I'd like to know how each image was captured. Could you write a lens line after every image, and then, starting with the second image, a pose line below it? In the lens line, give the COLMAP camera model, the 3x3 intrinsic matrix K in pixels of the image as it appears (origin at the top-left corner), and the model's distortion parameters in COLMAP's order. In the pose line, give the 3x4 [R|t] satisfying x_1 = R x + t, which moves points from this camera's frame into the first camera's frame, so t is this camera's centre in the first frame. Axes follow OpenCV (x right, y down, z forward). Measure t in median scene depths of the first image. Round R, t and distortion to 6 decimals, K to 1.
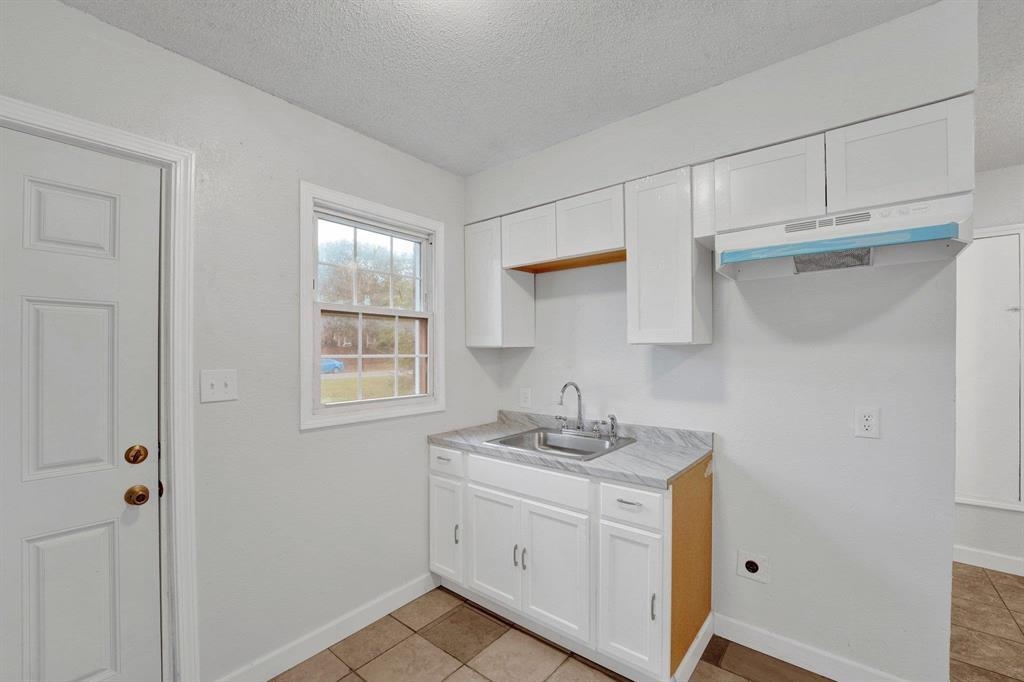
lens RADIAL K [[424.7, 0, 511.3], [0, 424.7, 350.4], [0, 0, 1]] dist [-0.026169, 0.003641]
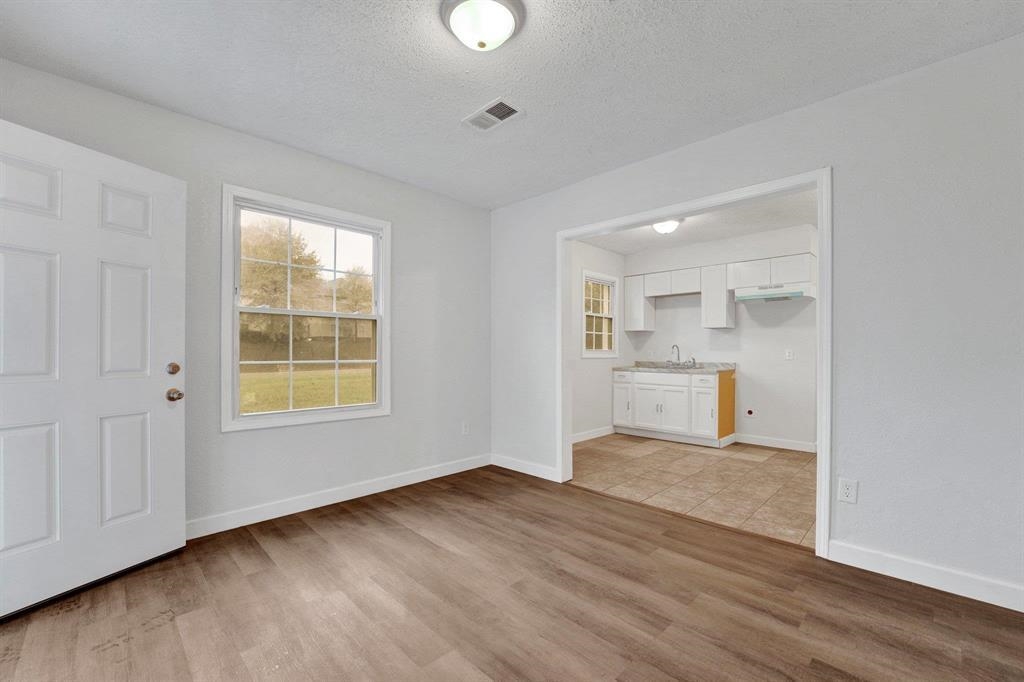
lens RADIAL K [[424.7, 0, 511.3], [0, 424.7, 350.4], [0, 0, 1]] dist [-0.026169, 0.003641]
pose [[0.994512, 0.006627, -0.104410, -0.582543], [-0.006316, 0.999975, 0.003312, 0.113662], [0.104429, -0.002635, 0.994529, -1.614585]]
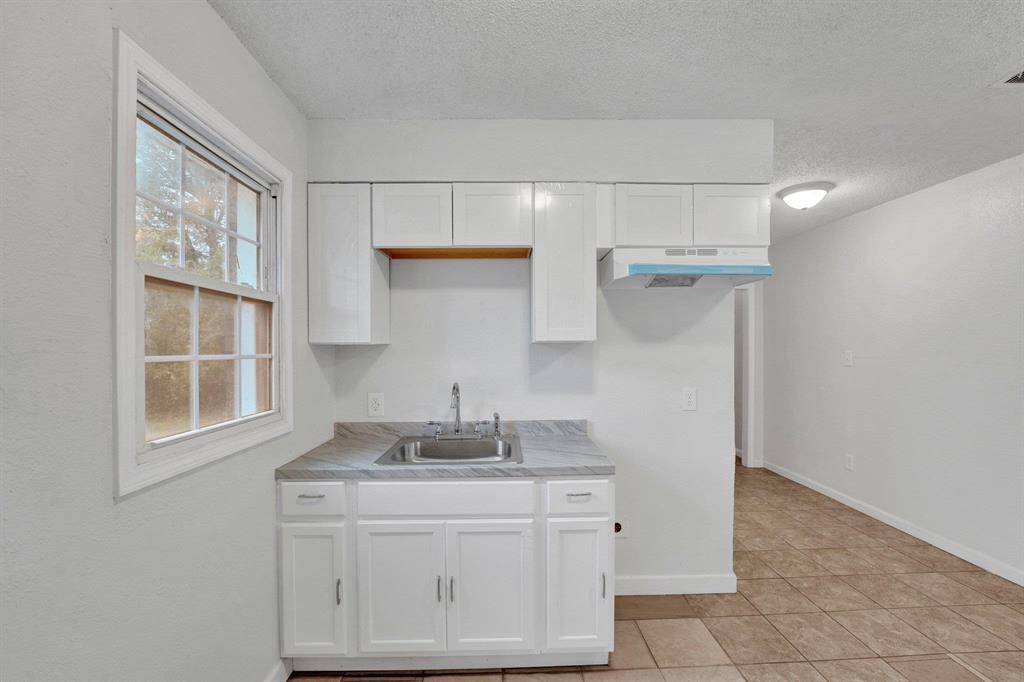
lens RADIAL K [[424.7, 0, 511.3], [0, 424.7, 350.4], [0, 0, 1]] dist [-0.026169, 0.003641]
pose [[0.762332, -0.004136, 0.647173, -0.396194], [0.001804, 0.999989, 0.004266, 0.001372], [-0.647184, -0.002085, 0.762331, 0.241845]]
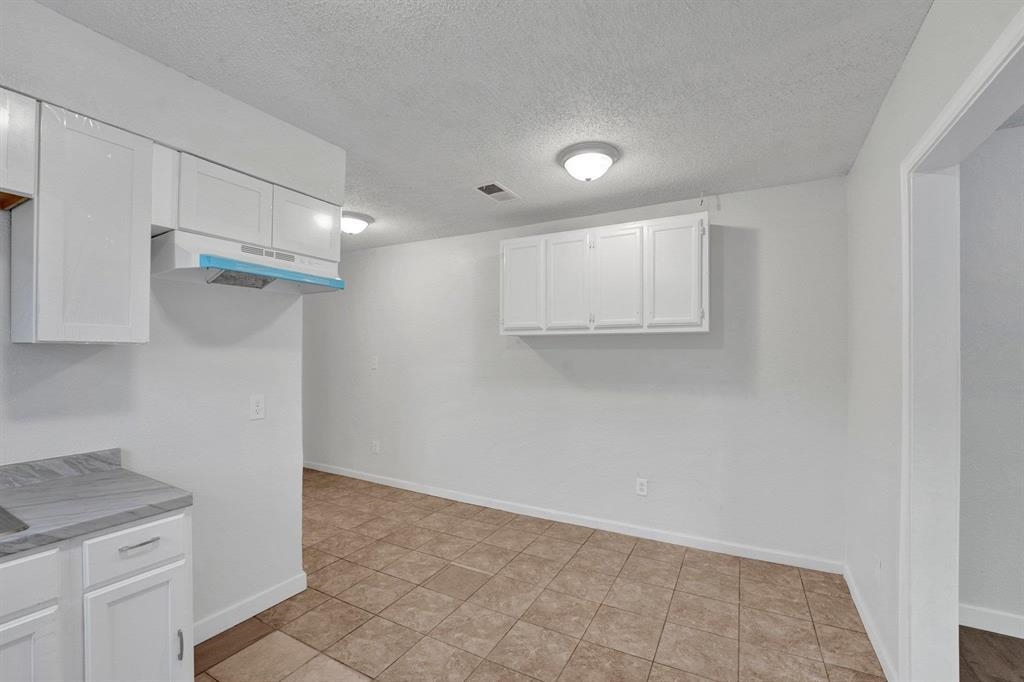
lens RADIAL K [[427.6, 0, 507.3], [0, 427.6, 356.1], [0, 0, 1]] dist [-0.022923, 0.000832]
pose [[-0.164451, -0.003269, 0.986380, -0.461396], [-0.006300, 0.999978, 0.002264, 0.001467], [-0.986365, -0.005842, -0.164467, 0.346243]]
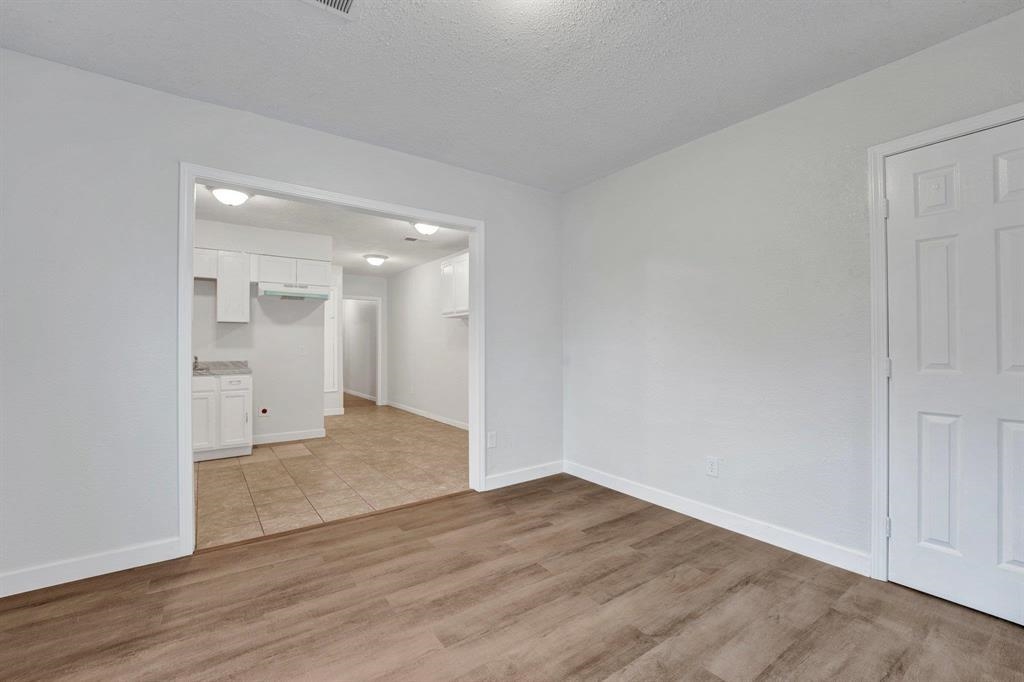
lens RADIAL K [[422.8, 0, 504.4], [0, 422.8, 344.9], [0, 0, 1]] dist [-0.020368, 0.000029]
pose [[0.272705, 0.010168, 0.962044, -1.345050], [-0.004453, 0.999947, -0.009306, 0.115983], [-0.962087, -0.001746, 0.272736, -0.998239]]
